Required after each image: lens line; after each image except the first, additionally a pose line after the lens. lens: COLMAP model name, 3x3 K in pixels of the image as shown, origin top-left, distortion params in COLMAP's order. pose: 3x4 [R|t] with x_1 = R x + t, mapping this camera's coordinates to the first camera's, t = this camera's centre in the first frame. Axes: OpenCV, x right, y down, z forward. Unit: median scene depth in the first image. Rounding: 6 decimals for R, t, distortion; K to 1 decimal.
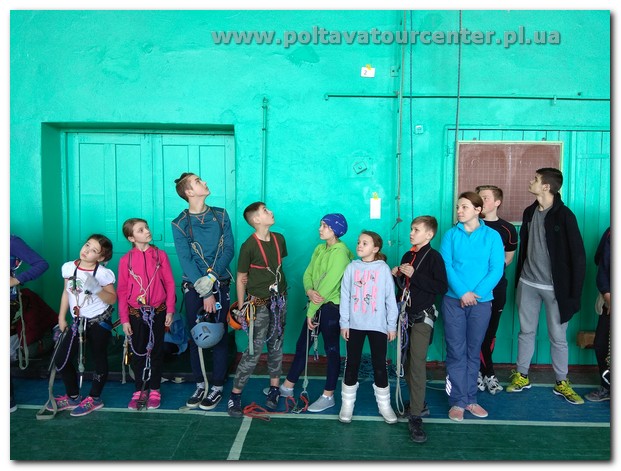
lens RADIAL K [[482.1, 0, 334.2], [0, 482.1, 234.5], [0, 0, 1]] dist [0.002677, -0.000128]
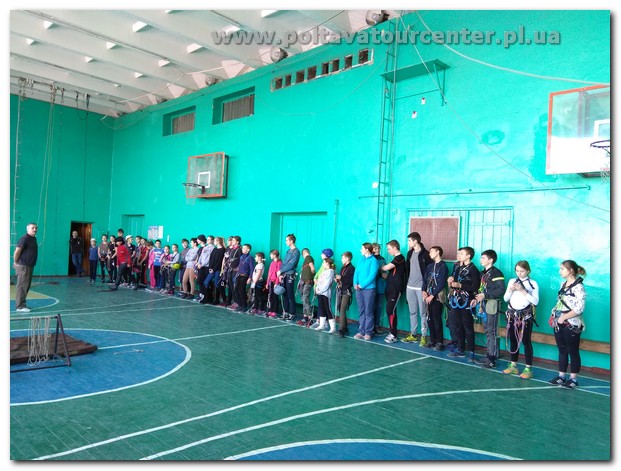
lens RADIAL K [[482.1, 0, 334.2], [0, 482.1, 234.5], [0, 0, 1]] dist [0.002677, -0.000128]
pose [[0.762614, 0.002625, -0.646848, 1.306669], [-0.066234, 0.995053, -0.074049, 0.045399], [0.643454, 0.099314, 0.759015, -0.707111]]
